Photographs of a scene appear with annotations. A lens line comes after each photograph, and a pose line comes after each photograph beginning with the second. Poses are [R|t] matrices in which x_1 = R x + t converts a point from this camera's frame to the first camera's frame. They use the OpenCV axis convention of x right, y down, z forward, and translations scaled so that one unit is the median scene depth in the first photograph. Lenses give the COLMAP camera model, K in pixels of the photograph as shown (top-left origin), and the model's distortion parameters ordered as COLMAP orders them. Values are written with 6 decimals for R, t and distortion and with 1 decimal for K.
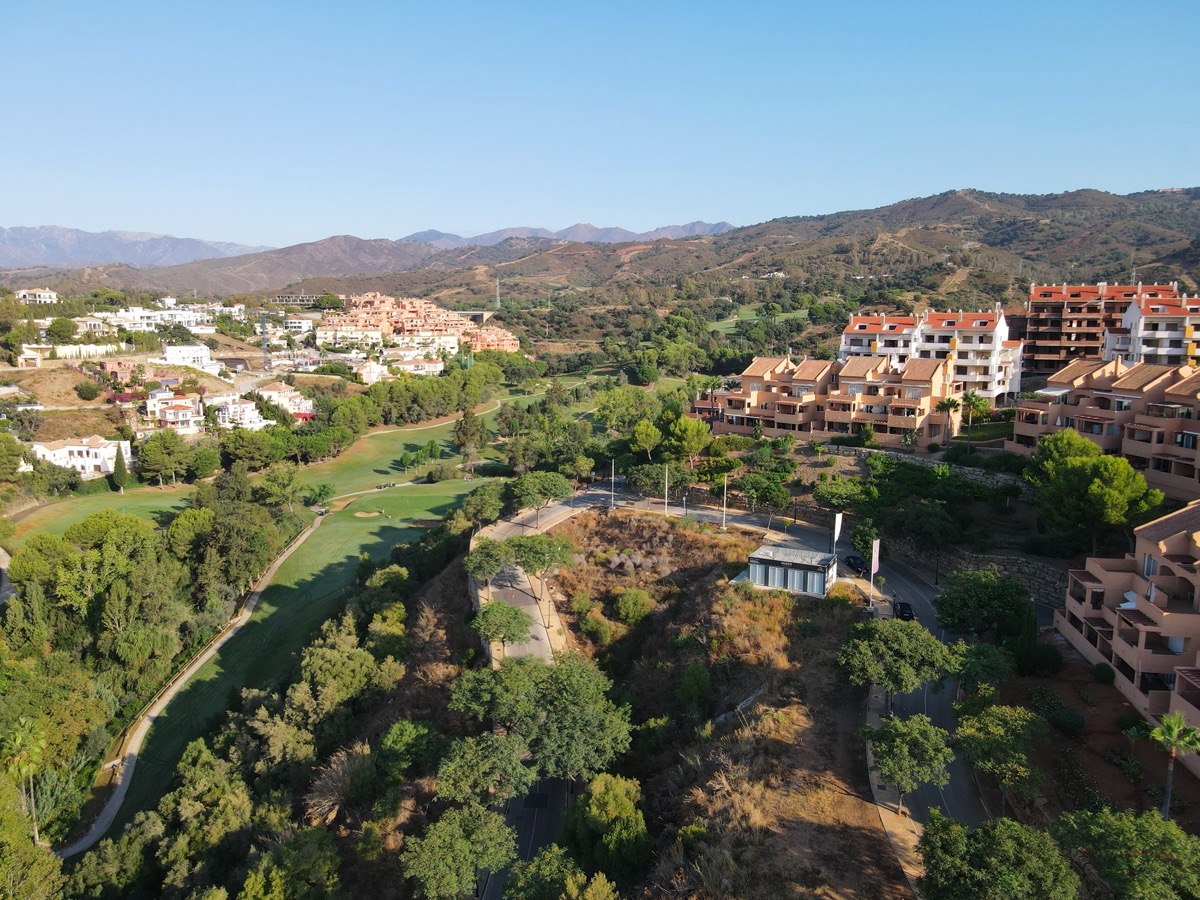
lens RADIAL K [[890.0, 0, 589.7], [0, 890.0, 441.7], [0, 0, 1]] dist [-0.016248, 0.067345]
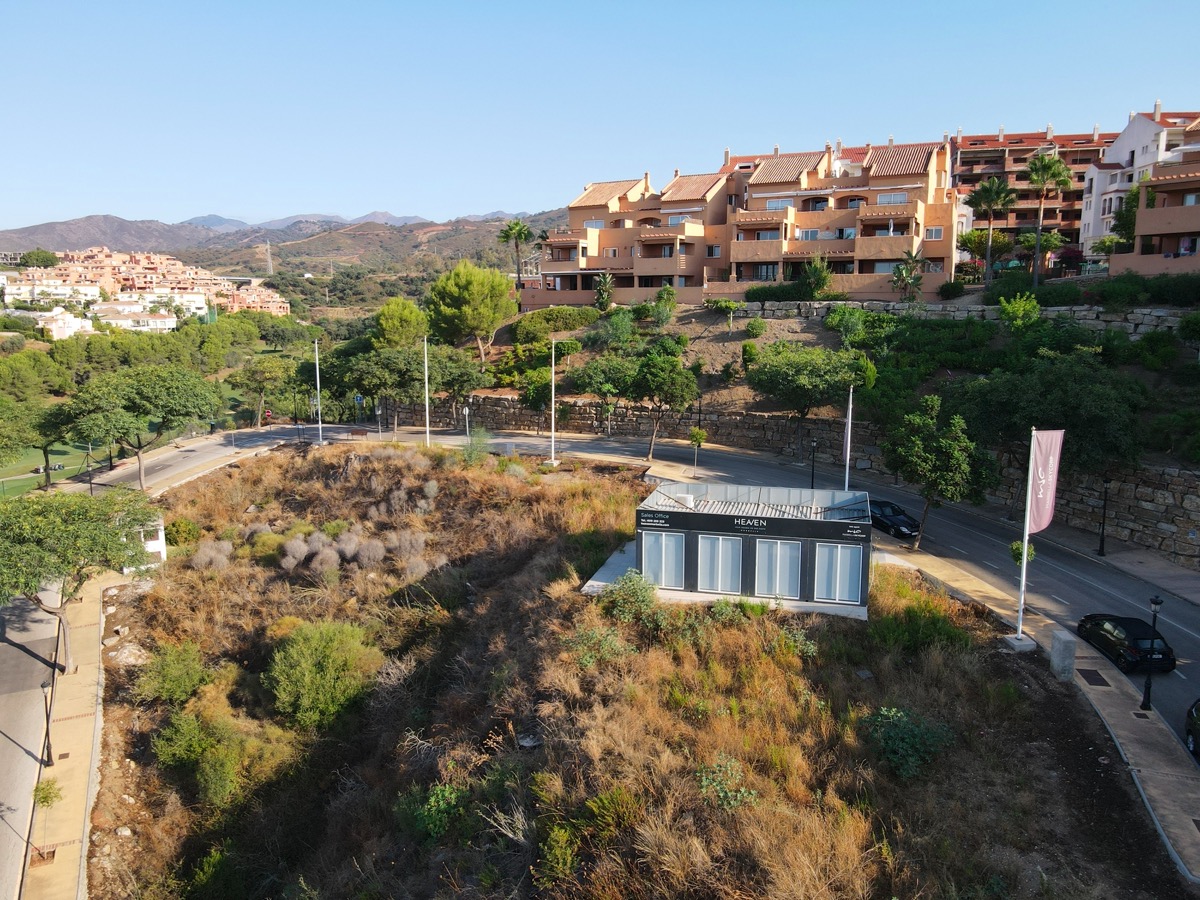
lens RADIAL K [[877.7, 0, 589.5], [0, 877.7, 451.0], [0, 0, 1]] dist [-0.011944, 0.059533]
pose [[0.976398, -0.041581, 0.211937, 0.059011], [0.037711, 0.999040, 0.022271, 0.064713], [-0.212660, -0.013753, 0.977029, 0.443930]]
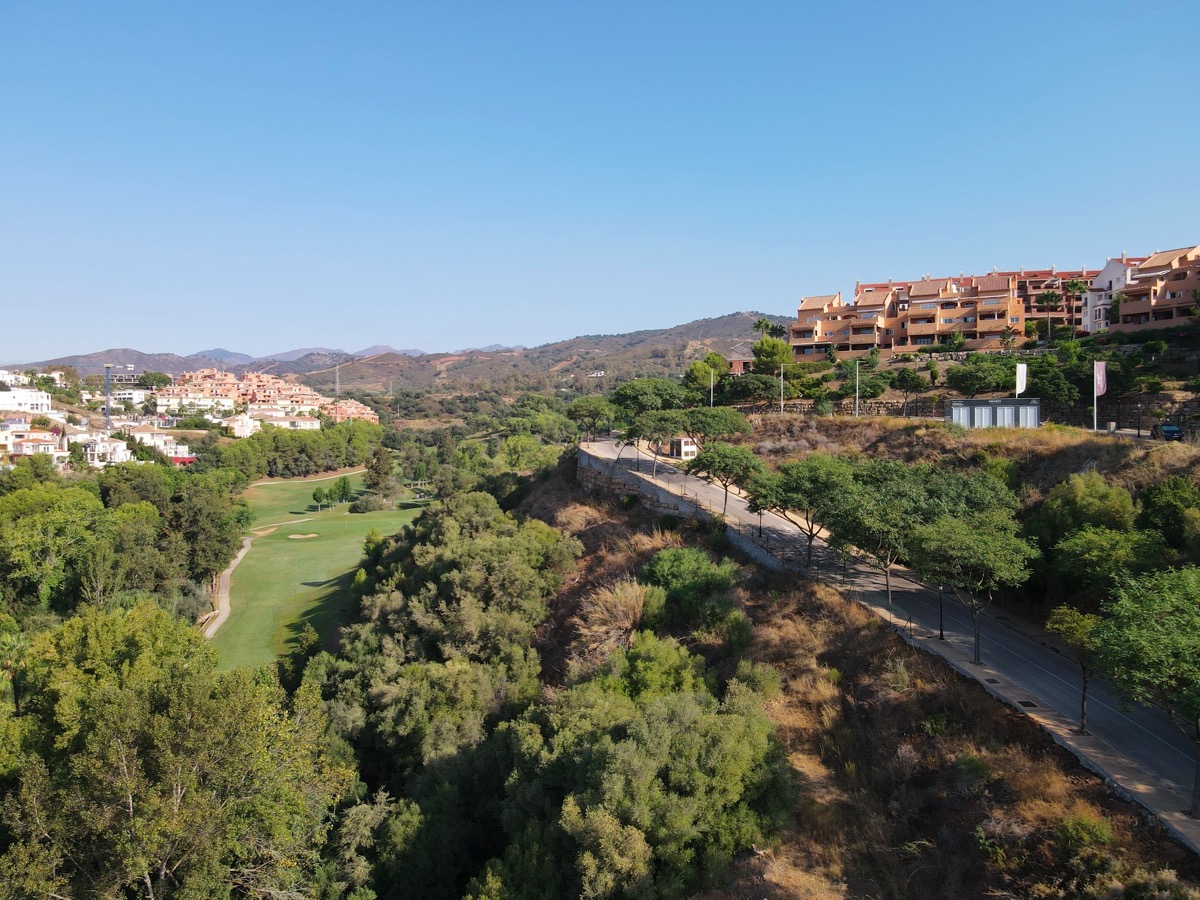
lens RADIAL K [[890.0, 0, 589.7], [0, 890.0, 441.7], [0, 0, 1]] dist [-0.016248, 0.067345]
pose [[0.973371, -0.011010, 0.228971, -0.273968], [0.043061, 0.989847, -0.135459, 0.188152], [-0.225155, 0.141712, 0.963962, 0.118086]]
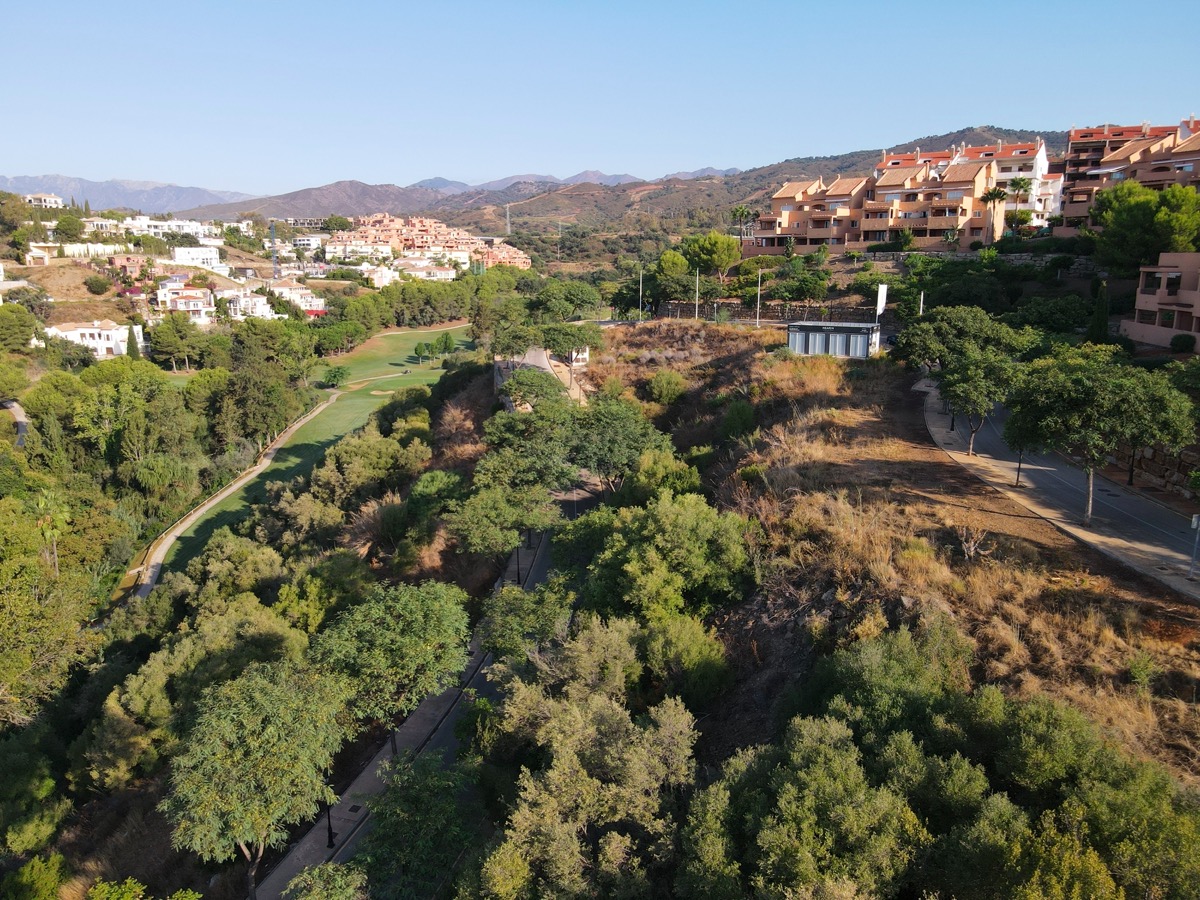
lens RADIAL K [[890.0, 0, 589.7], [0, 890.0, 441.7], [0, 0, 1]] dist [-0.016248, 0.067345]
pose [[0.999949, -0.002724, -0.009698, -0.017820], [0.003215, 0.998696, 0.050957, 0.135669], [0.009547, -0.050986, 0.998654, 0.020658]]
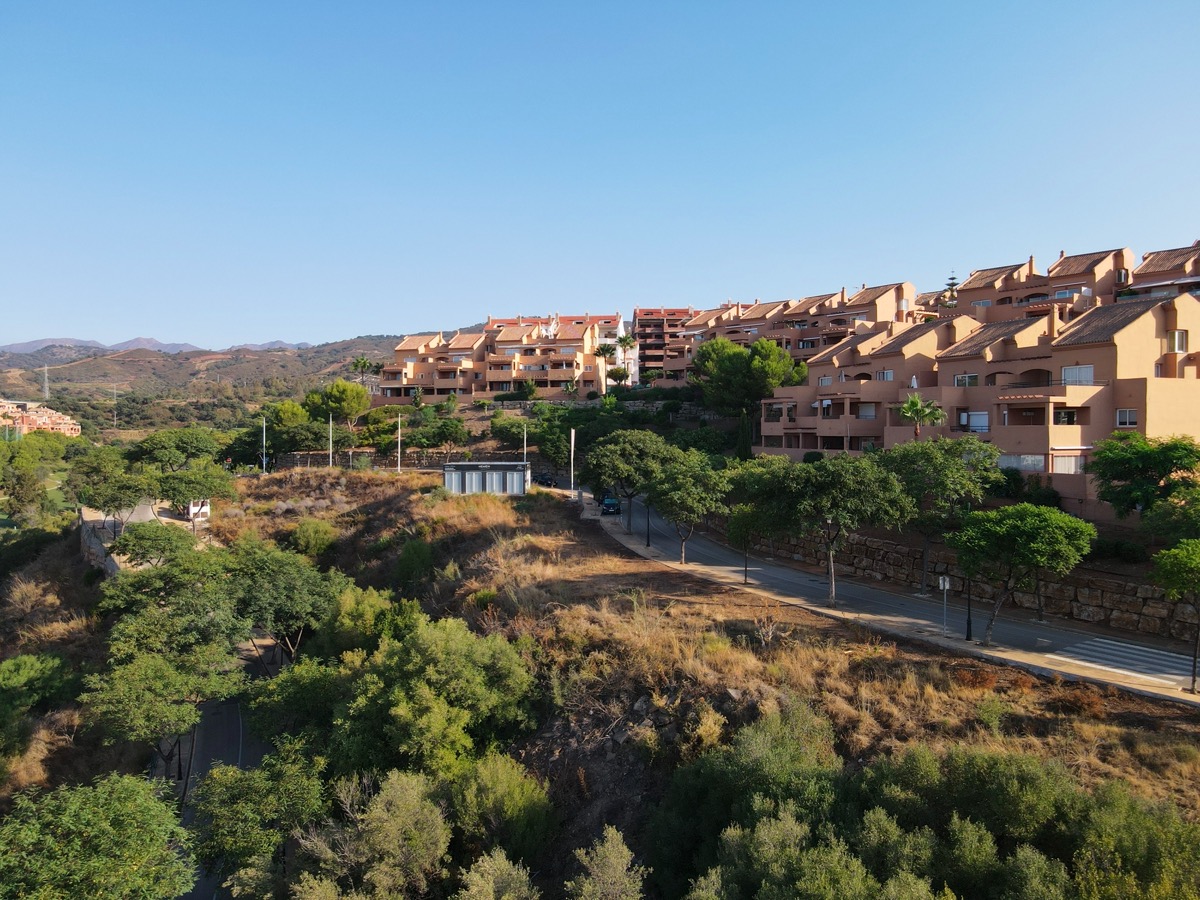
lens RADIAL K [[886.8, 0, 585.2], [0, 886.8, 450.0], [0, 0, 1]] dist [-0.004758, 0.064834]
pose [[0.898976, -0.014210, 0.437768, -0.063934], [0.070911, 0.991010, -0.113450, 0.152259], [-0.432221, 0.133032, 0.891901, 0.065034]]
